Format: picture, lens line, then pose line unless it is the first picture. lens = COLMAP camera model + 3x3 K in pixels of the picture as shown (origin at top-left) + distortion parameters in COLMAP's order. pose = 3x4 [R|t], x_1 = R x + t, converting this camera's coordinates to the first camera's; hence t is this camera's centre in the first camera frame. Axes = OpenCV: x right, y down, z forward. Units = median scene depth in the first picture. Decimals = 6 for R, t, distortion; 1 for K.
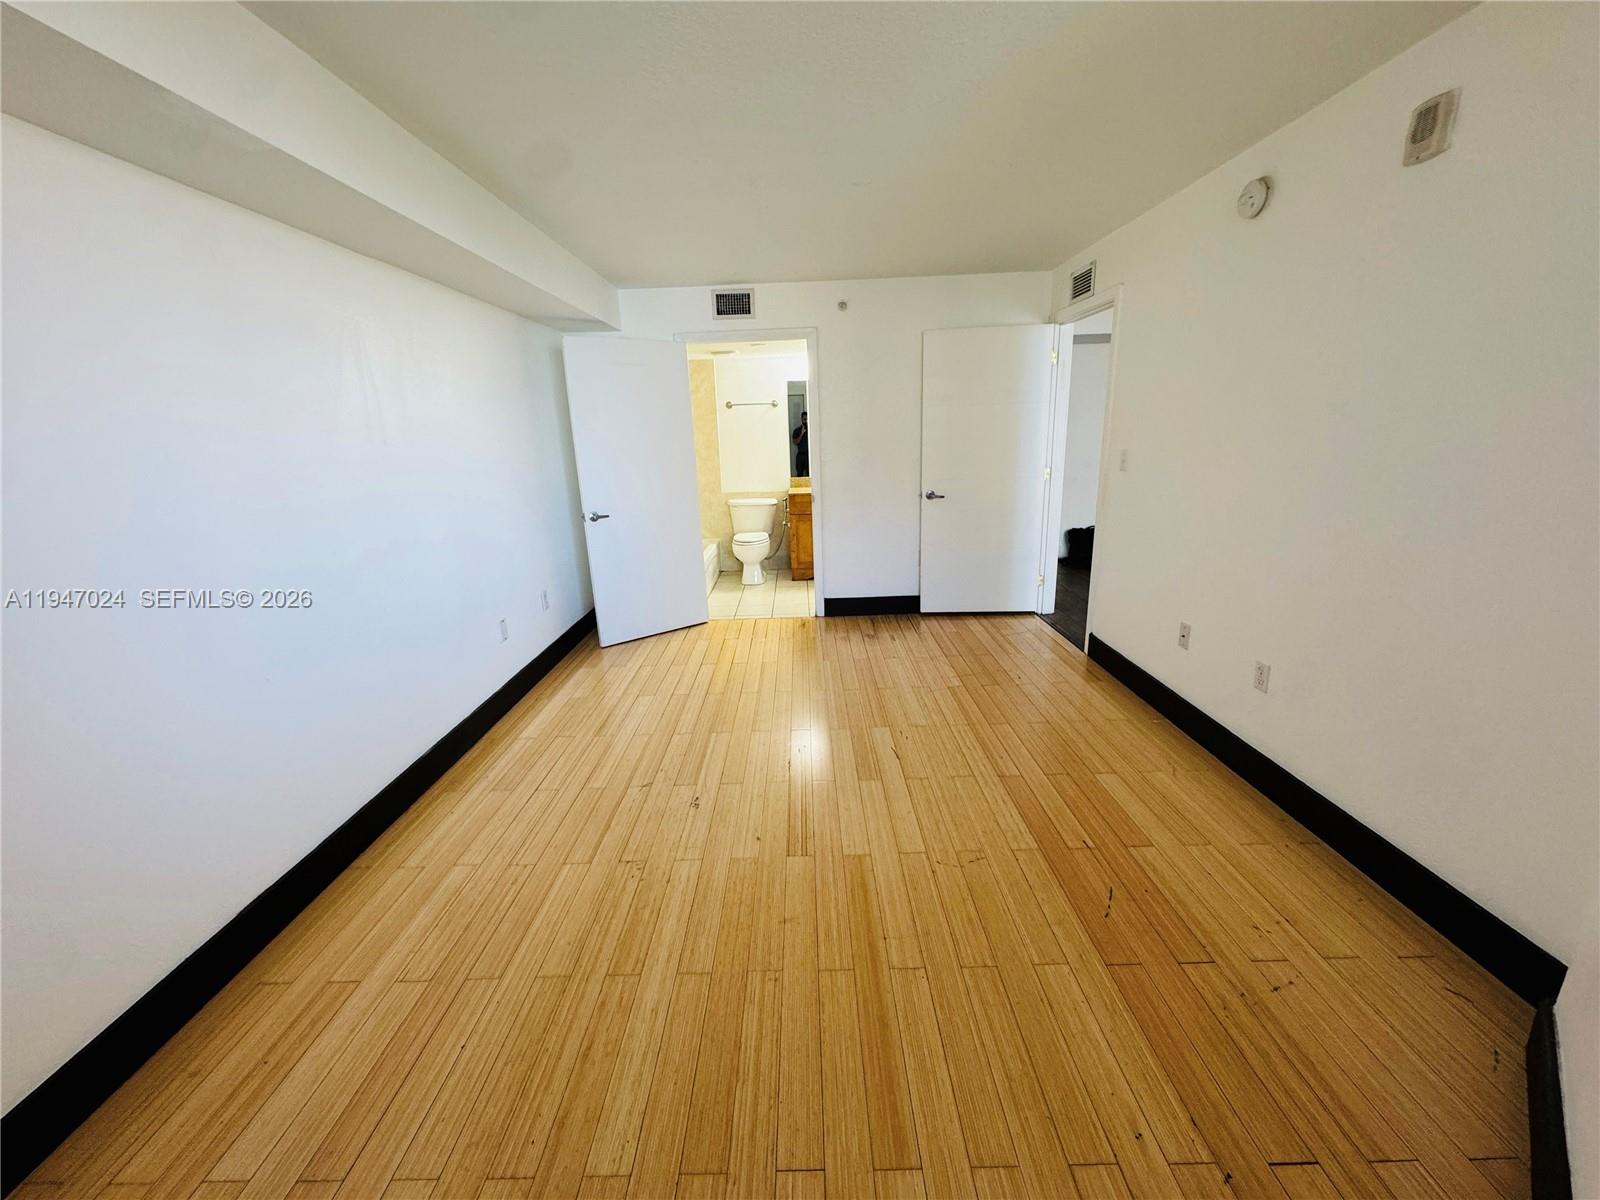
lens RADIAL K [[639.5, 0, 802.2], [0, 639.5, 599.9], [0, 0, 1]] dist [0.000499, 0.000027]
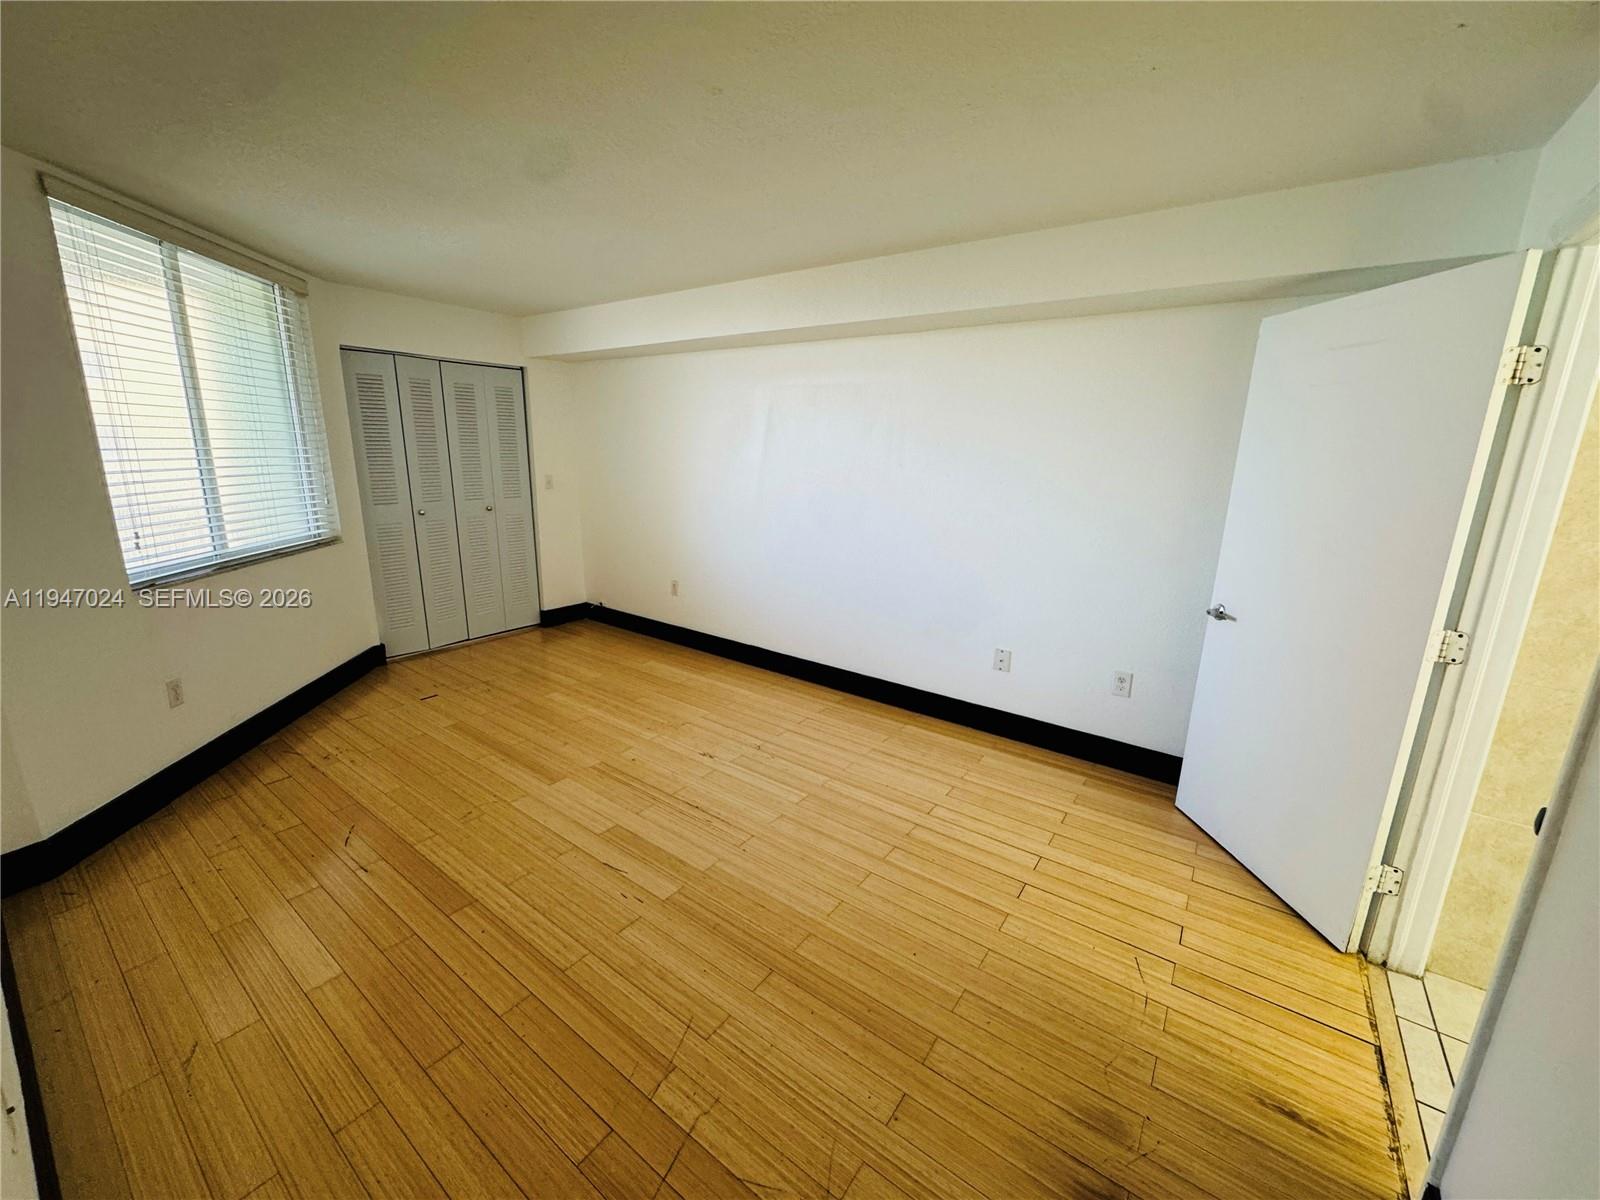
lens RADIAL K [[639.5, 0, 798.9], [0, 639.5, 599.8], [0, 0, 1]] dist [0.000499, 0.000027]
pose [[-0.593351, 0.207053, -0.777858, 0.505663], [-0.212727, 0.891659, 0.399614, -0.392022], [0.776326, 0.402583, -0.485021, 1.275672]]
